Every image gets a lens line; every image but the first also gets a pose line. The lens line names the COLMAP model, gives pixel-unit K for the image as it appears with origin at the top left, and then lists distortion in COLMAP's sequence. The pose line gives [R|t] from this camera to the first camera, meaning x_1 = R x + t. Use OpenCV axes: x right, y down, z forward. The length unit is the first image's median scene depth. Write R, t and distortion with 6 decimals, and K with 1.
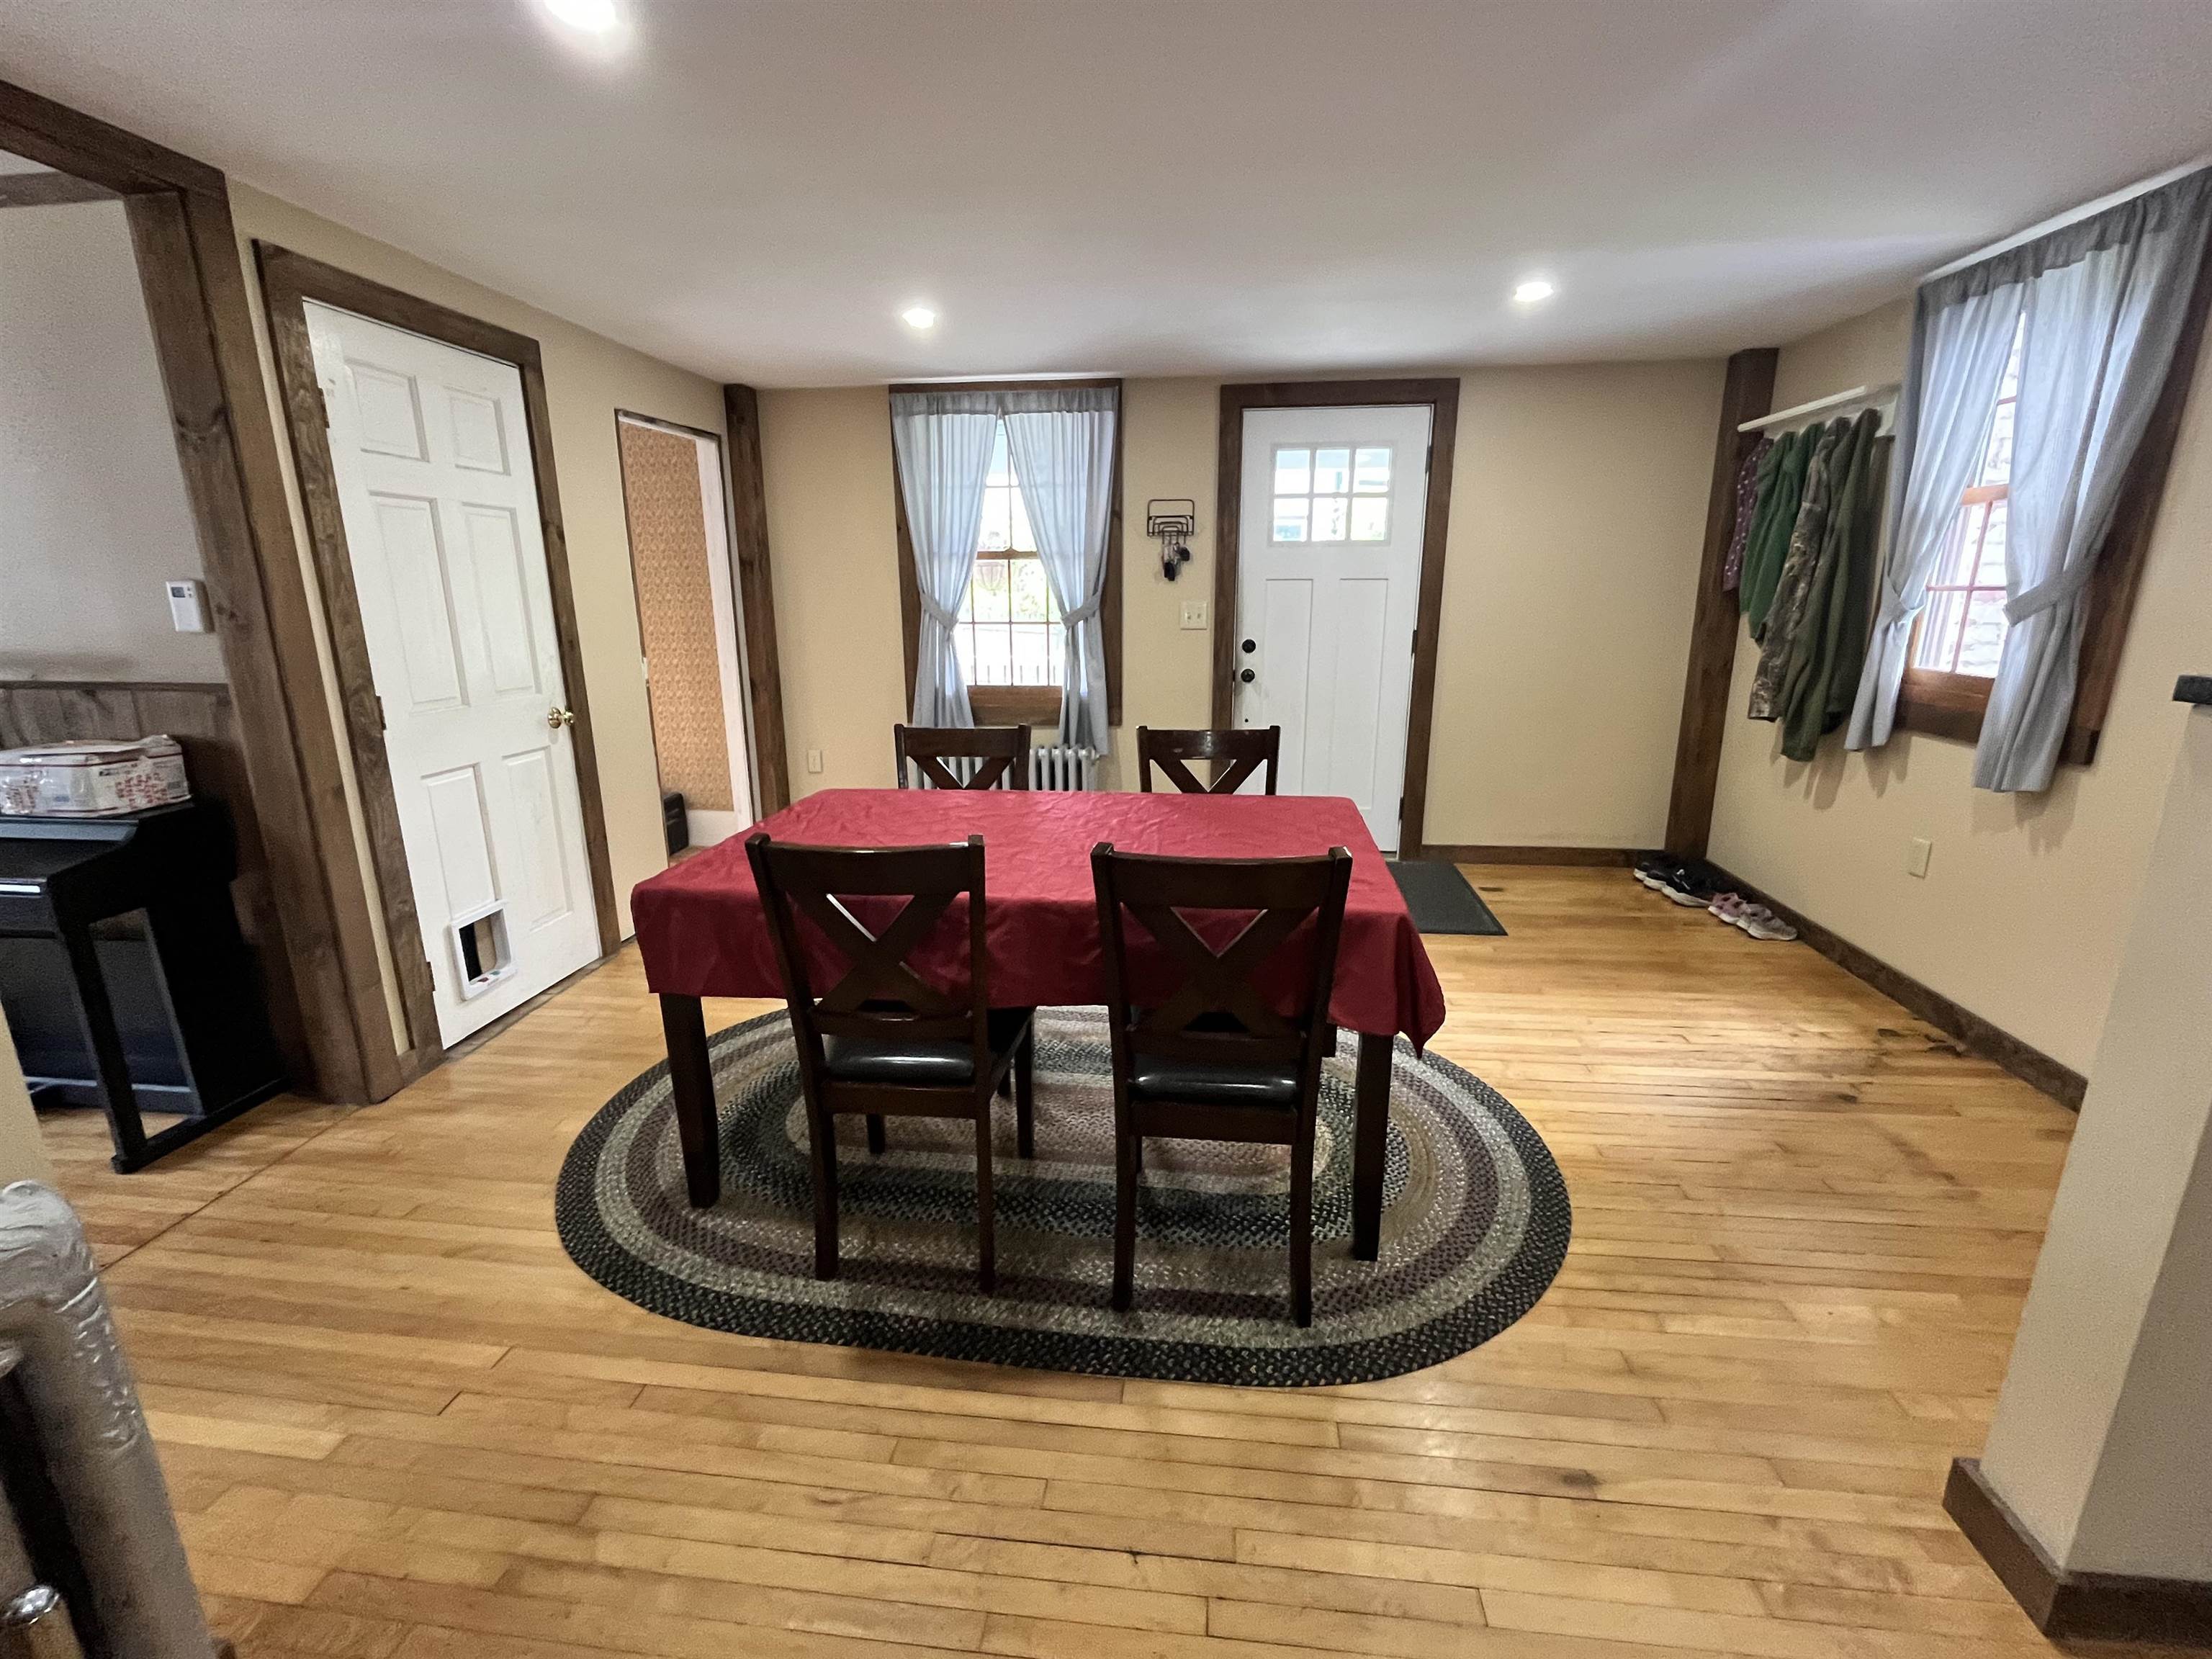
lens RADIAL K [[940.4, 0, 1103.7], [0, 940.4, 833.7], [0, 0, 1]] dist [-0.004418, -0.000385]
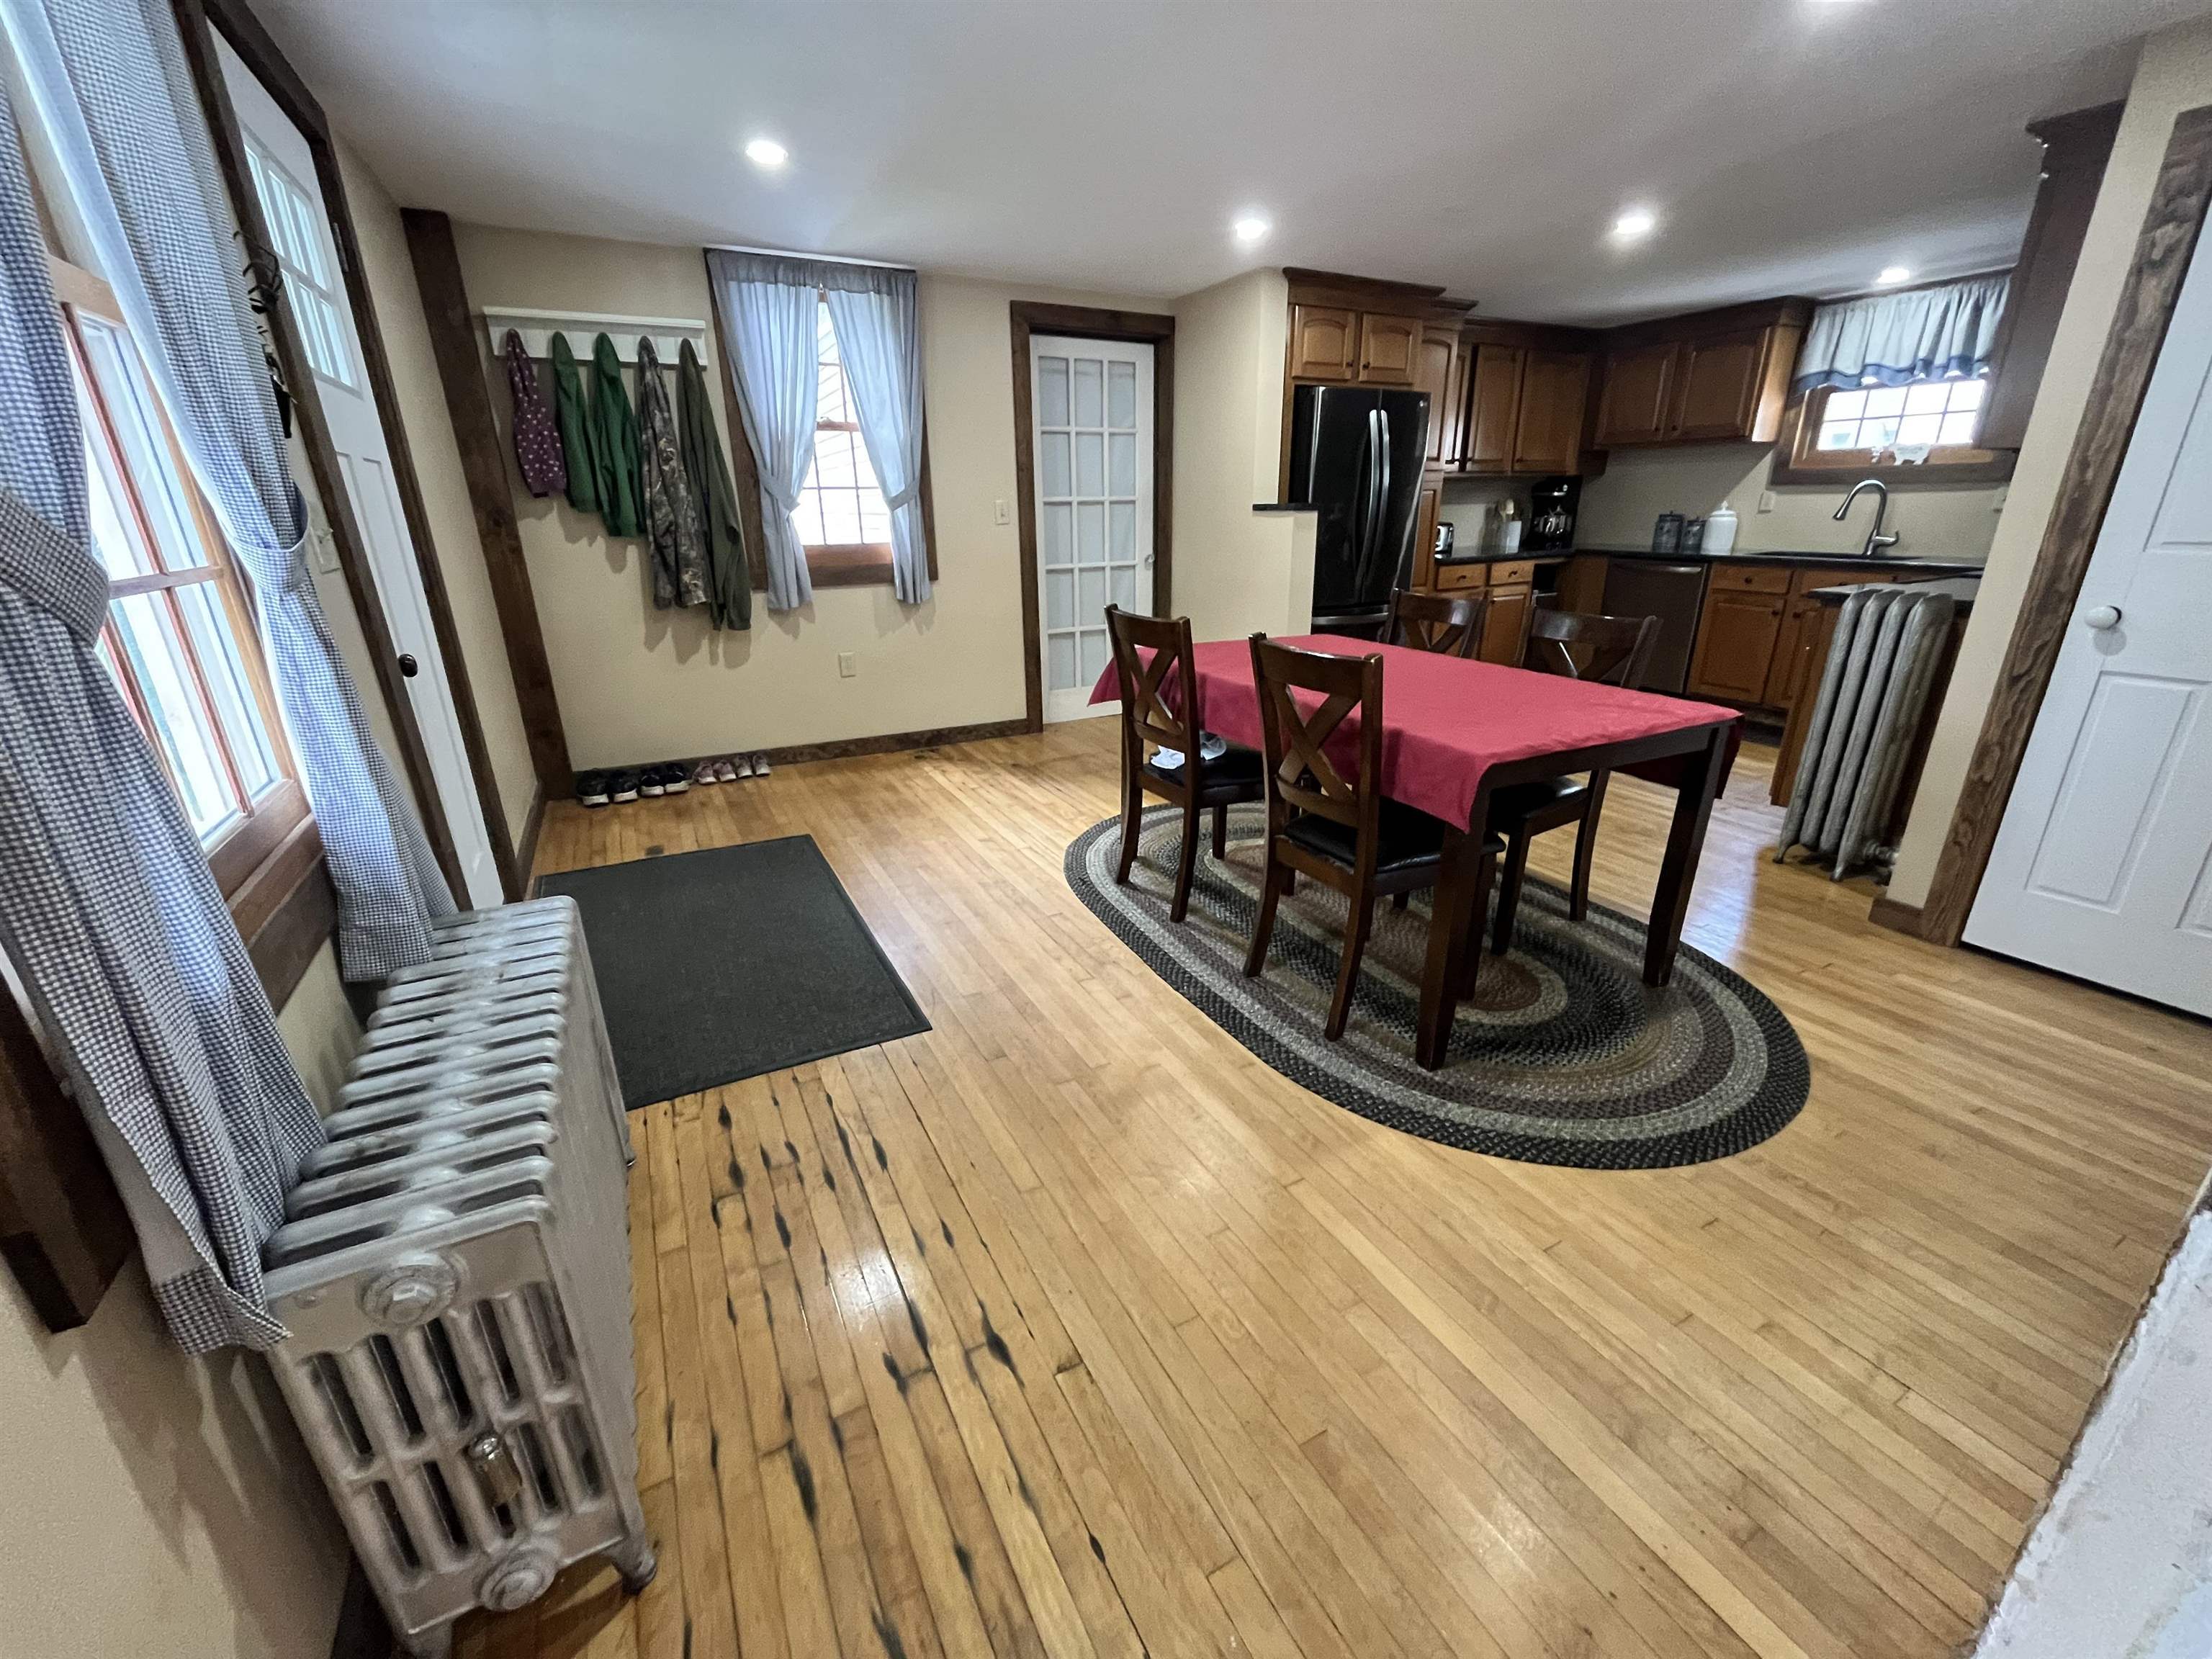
lens RADIAL K [[894.9, 0, 1102.7], [0, 894.9, 826.6], [0, 0, 1]] dist [-0.004726, 0.000264]
pose [[-0.576373, -0.266256, 0.772594, -0.465390], [0.220902, 0.859469, 0.460994, -0.256605], [-0.786763, 0.436372, -0.436558, 1.082334]]
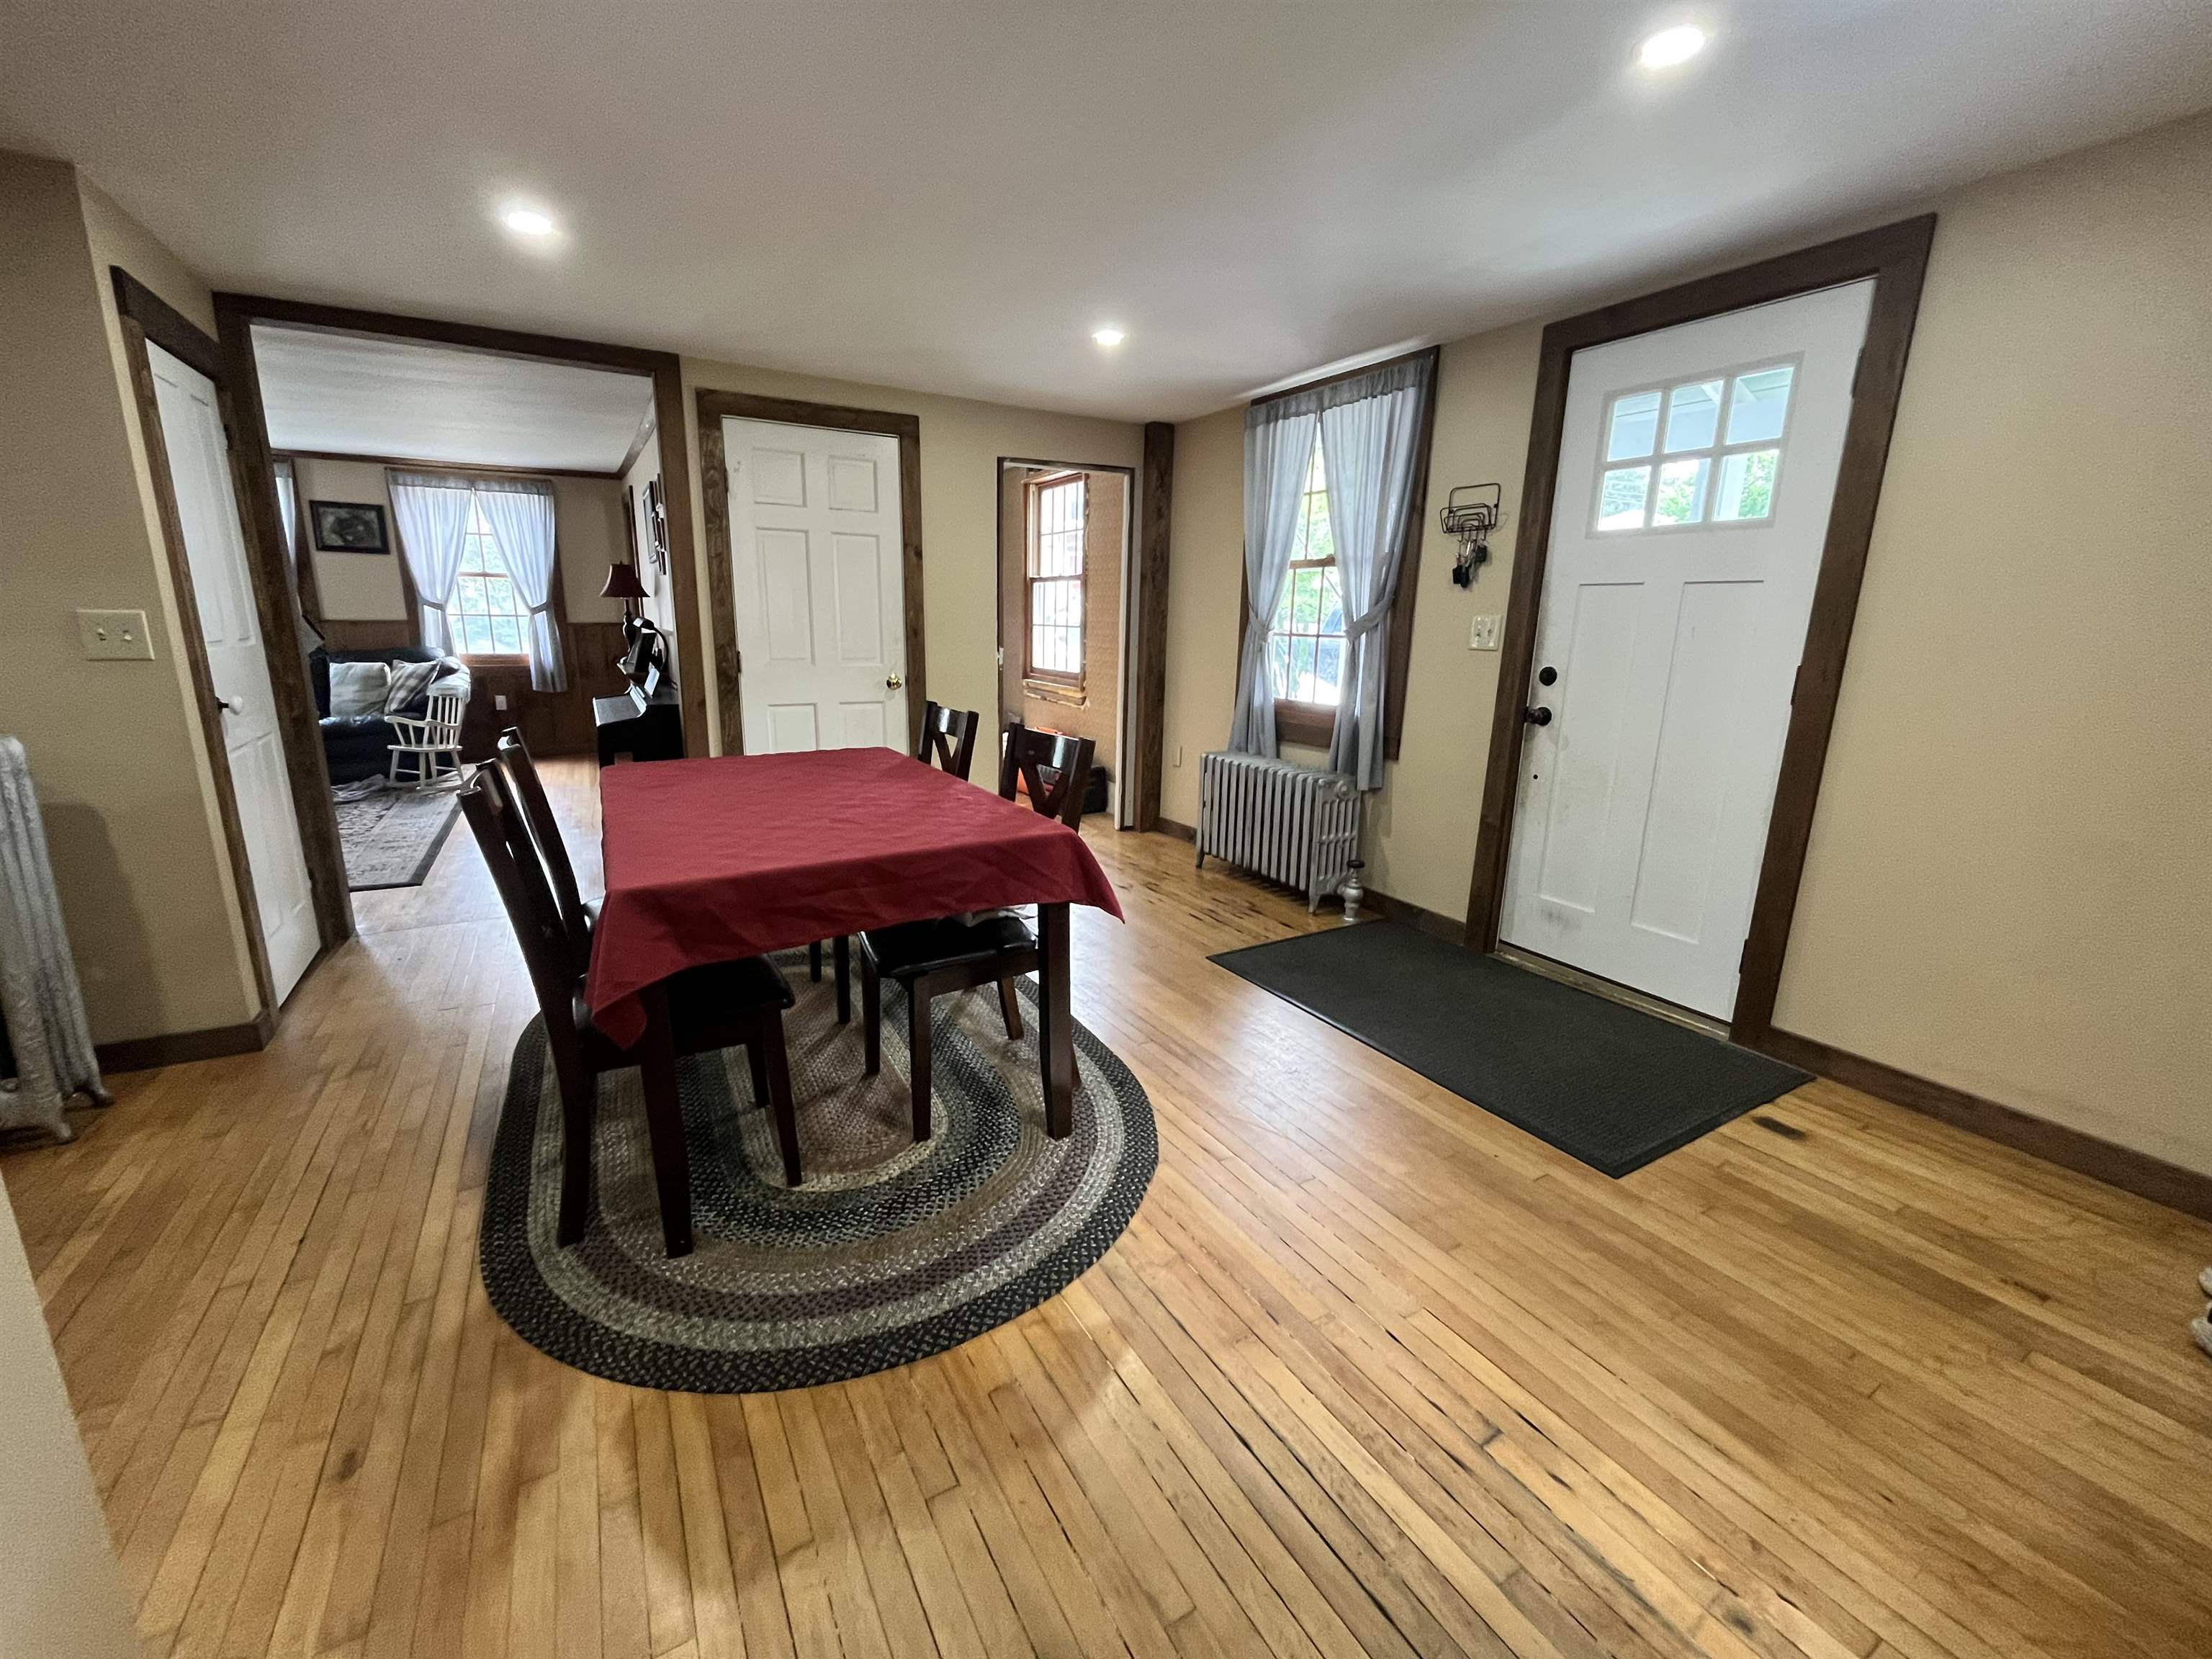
lens RADIAL K [[895.6, 0, 1100.5], [0, 895.6, 829.5], [0, 0, 1]] dist [-0.002642, -0.000245]
pose [[0.598409, 0.201336, -0.775481, 0.578479], [-0.221268, 0.971797, 0.081561, -0.071678], [0.770031, 0.122782, 0.626081, 0.350739]]
